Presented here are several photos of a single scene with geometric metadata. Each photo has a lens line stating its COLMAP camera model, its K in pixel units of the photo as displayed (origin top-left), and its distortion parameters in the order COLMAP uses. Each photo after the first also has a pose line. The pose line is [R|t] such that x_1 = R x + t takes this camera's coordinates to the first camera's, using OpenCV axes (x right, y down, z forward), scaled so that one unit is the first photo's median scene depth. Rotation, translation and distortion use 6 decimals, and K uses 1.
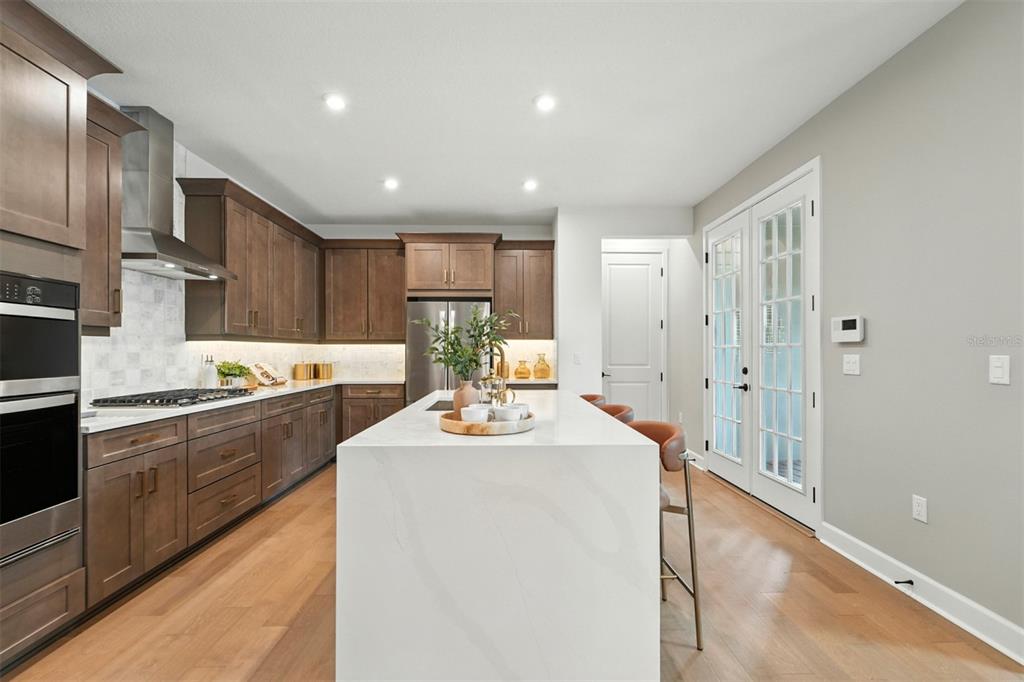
lens RADIAL K [[421.9, 0, 514.2], [0, 421.9, 351.3], [0, 0, 1]] dist [0.001001, -0.000252]
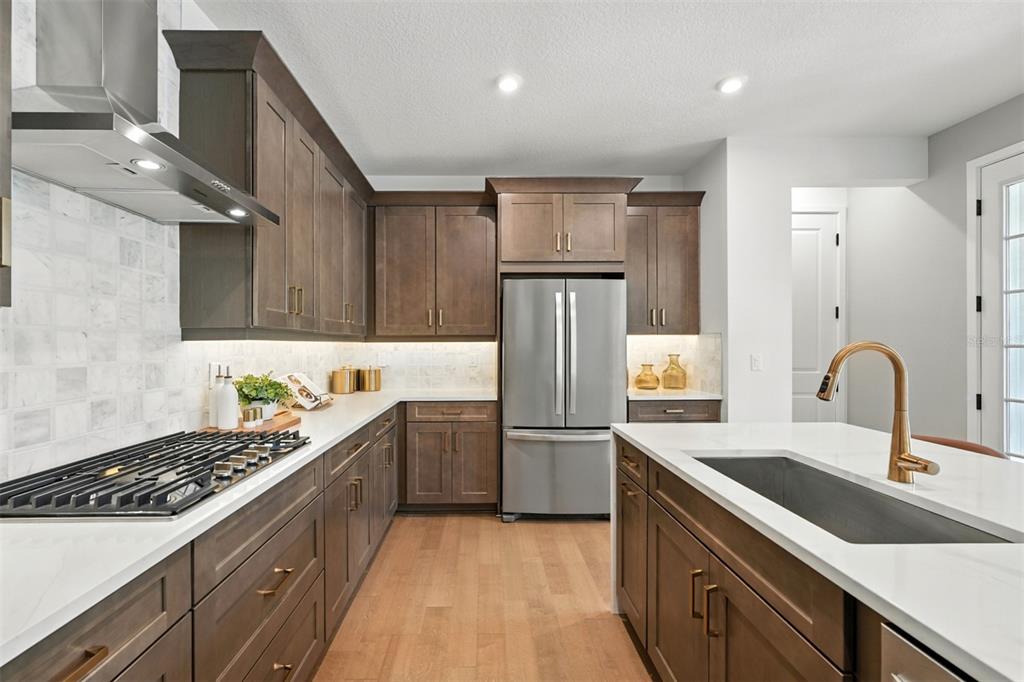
lens RADIAL K [[421.9, 0, 497.1], [0, 421.9, 343.7], [0, 0, 1]] dist [0.001001, -0.000252]
pose [[0.999970, -0.003259, -0.007045, -0.294205], [0.003232, 0.999987, -0.003820, -0.013532], [0.007057, 0.003797, 0.999968, 0.367728]]
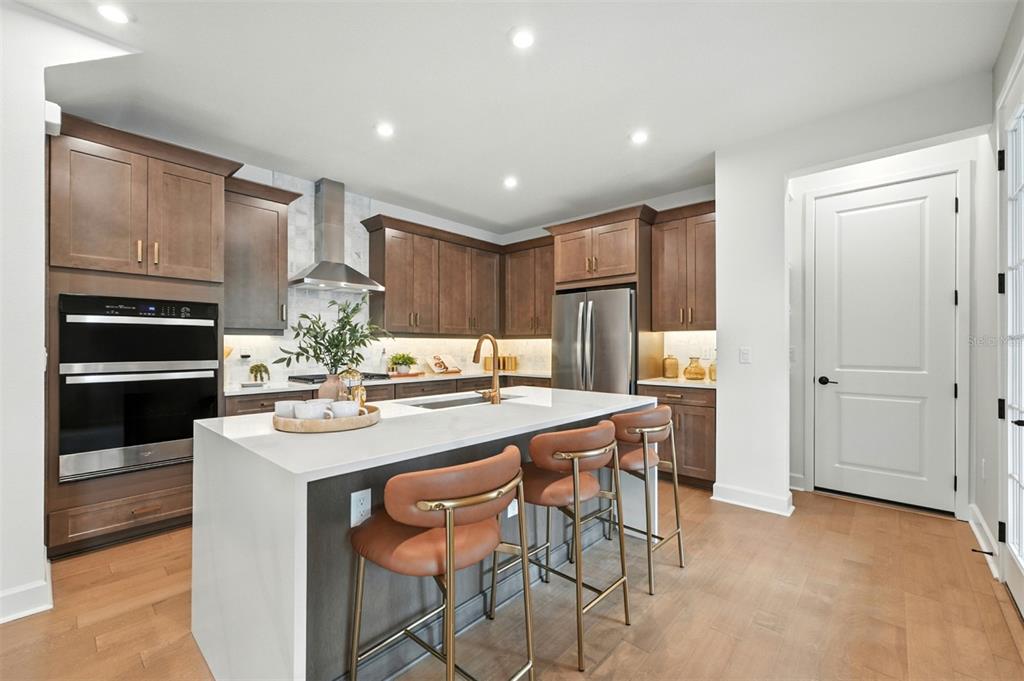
lens RADIAL K [[421.9, 0, 518.3], [0, 421.9, 343.6], [0, 0, 1]] dist [0.001001, -0.000252]
pose [[0.737868, -0.004076, -0.674933, 0.398302], [-0.000696, 0.999977, -0.006800, 0.001979], [0.674945, 0.005488, 0.737848, 0.249397]]
